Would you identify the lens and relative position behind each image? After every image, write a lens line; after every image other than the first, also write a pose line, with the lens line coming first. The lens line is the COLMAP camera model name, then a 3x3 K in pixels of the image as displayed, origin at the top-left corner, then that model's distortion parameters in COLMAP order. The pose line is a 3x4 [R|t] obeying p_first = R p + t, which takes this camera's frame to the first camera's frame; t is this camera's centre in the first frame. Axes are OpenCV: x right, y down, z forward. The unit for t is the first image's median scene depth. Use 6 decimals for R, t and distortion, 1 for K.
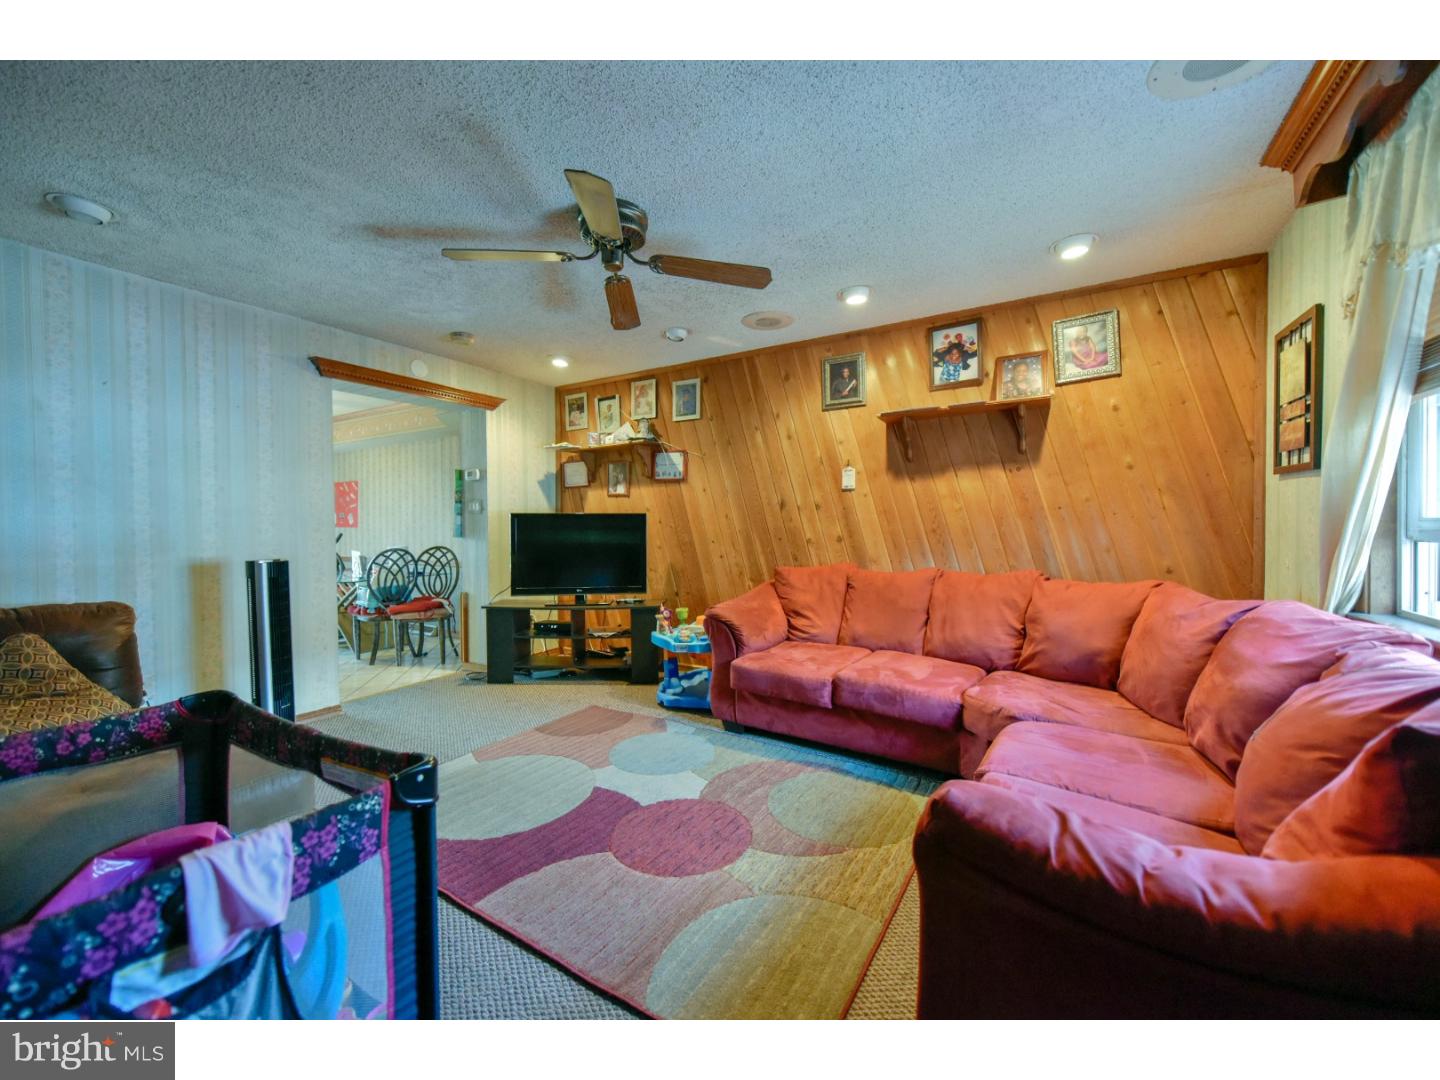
lens RADIAL K [[569.0, 0, 718.7], [0, 569.0, 531.3], [0, 0, 1]] dist [0.002692, -0.000131]
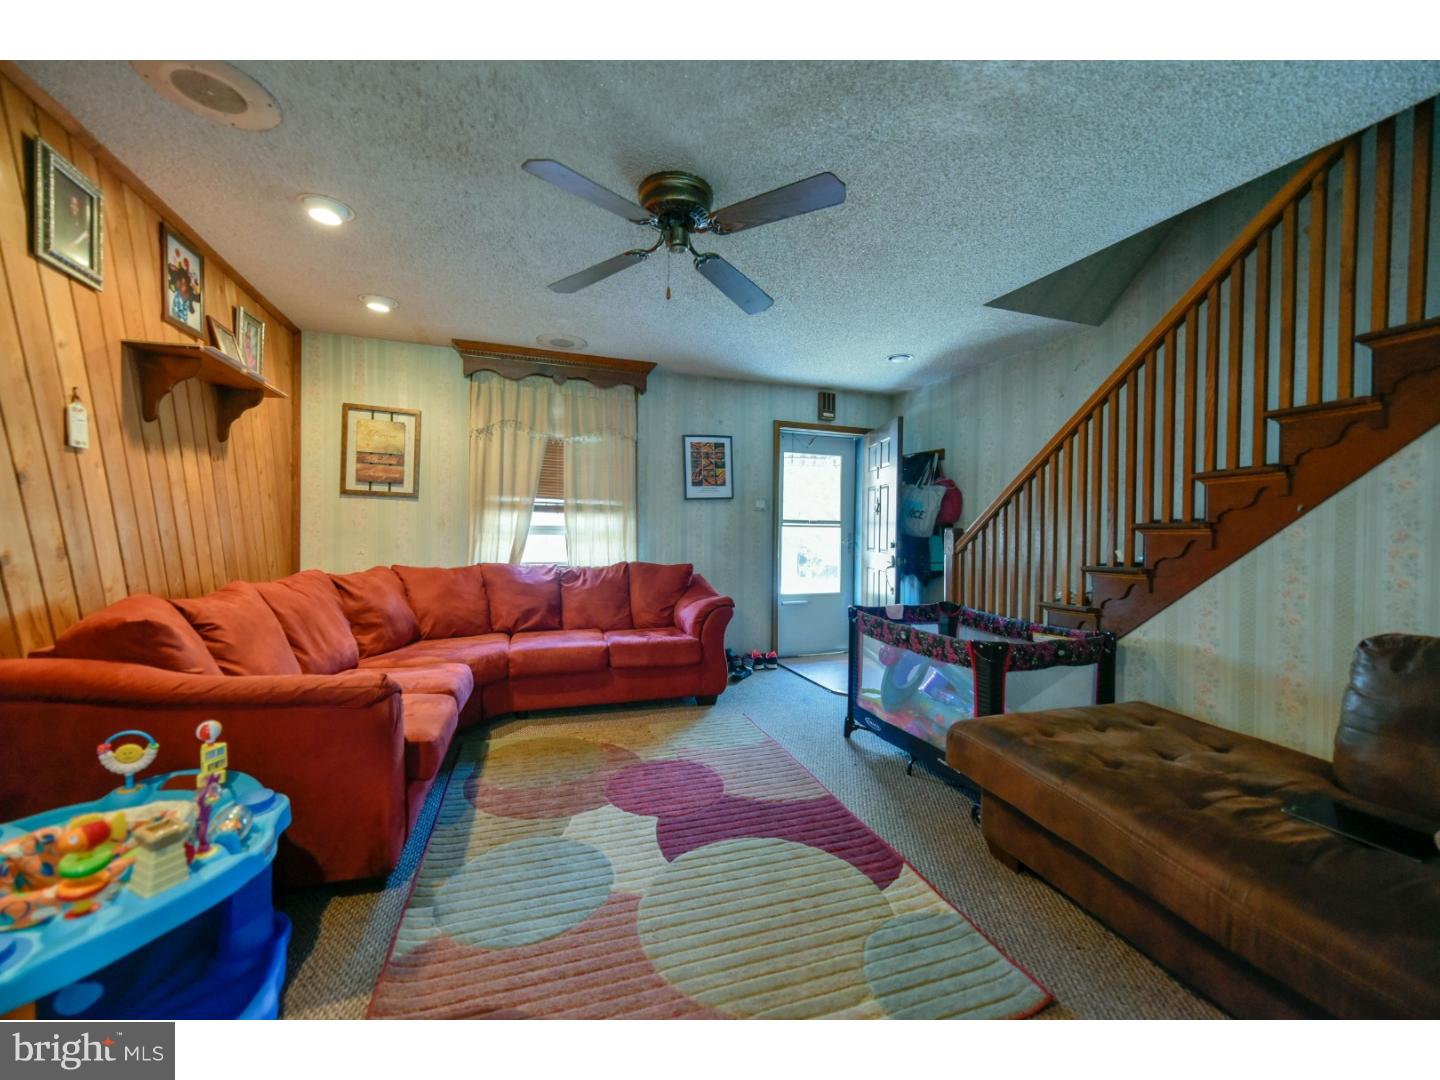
lens RADIAL K [[569.0, 0, 718.7], [0, 569.0, 531.3], [0, 0, 1]] dist [0.002692, -0.000131]
pose [[-0.788391, -0.010354, 0.615088, -0.739721], [0.000214, 0.999854, 0.017105, -0.021533], [-0.615175, 0.013617, -0.788273, 1.554137]]
